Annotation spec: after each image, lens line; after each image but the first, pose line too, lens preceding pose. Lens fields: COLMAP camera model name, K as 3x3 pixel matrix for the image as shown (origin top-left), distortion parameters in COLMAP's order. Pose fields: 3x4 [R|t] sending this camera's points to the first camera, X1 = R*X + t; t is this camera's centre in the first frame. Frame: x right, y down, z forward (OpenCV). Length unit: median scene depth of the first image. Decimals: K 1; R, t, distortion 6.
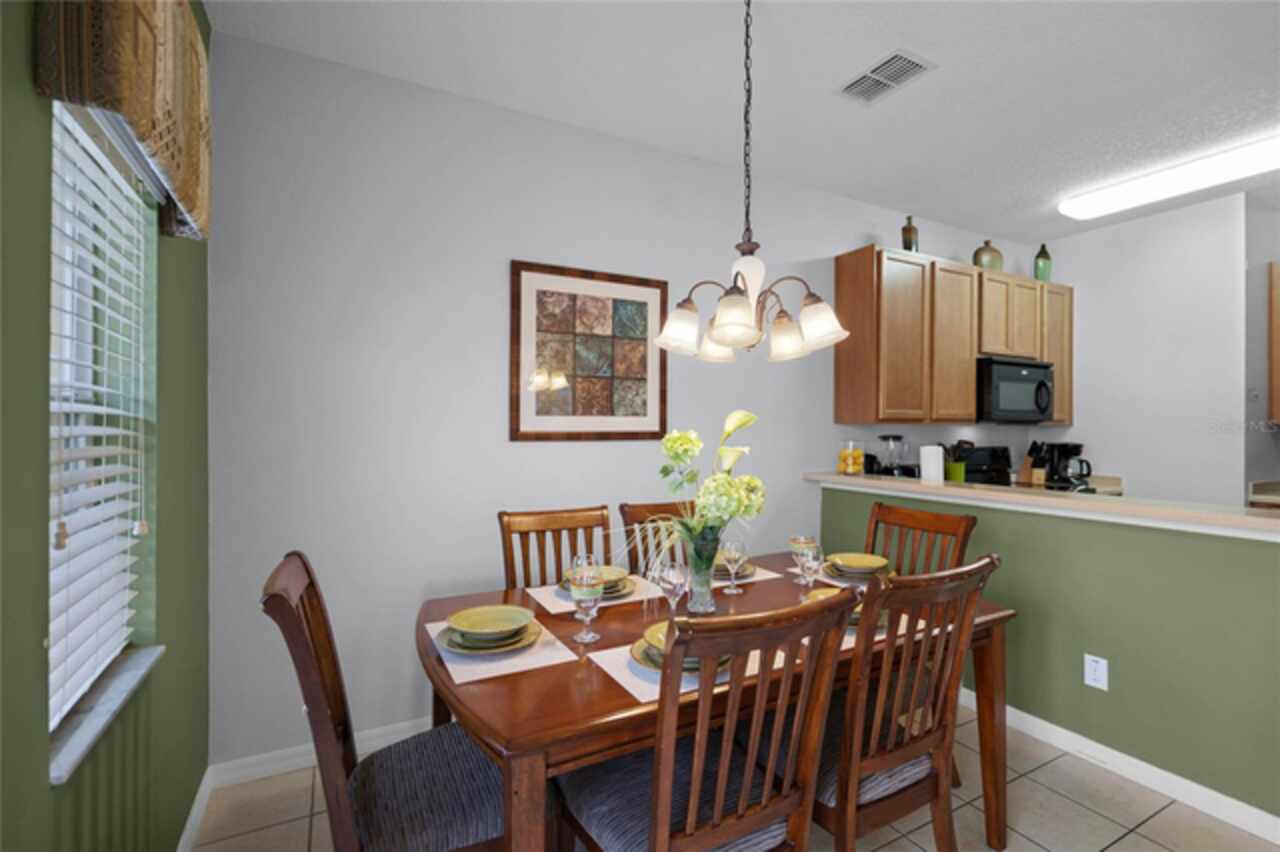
lens RADIAL K [[576.7, 0, 641.1], [0, 576.7, 425.9], [0, 0, 1]] dist [0.000184, -0.000021]
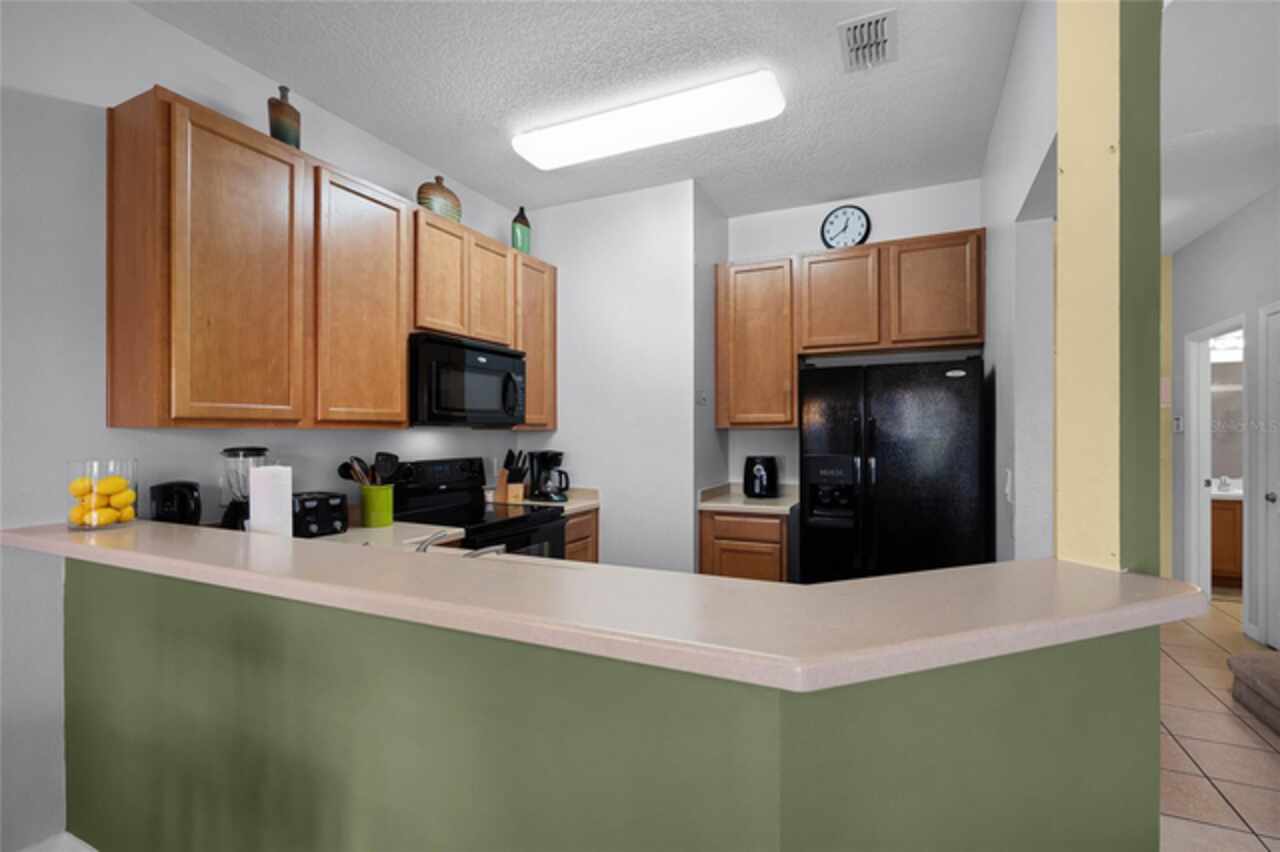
lens RADIAL K [[579.2, 0, 636.4], [0, 579.2, 435.4], [0, 0, 1]] dist [0.001423, 0.000179]
pose [[0.810159, -0.007058, 0.586167, 0.369993], [0.002631, 0.999961, 0.008404, 0.000398], [-0.586204, -0.005266, 0.810146, 0.258620]]
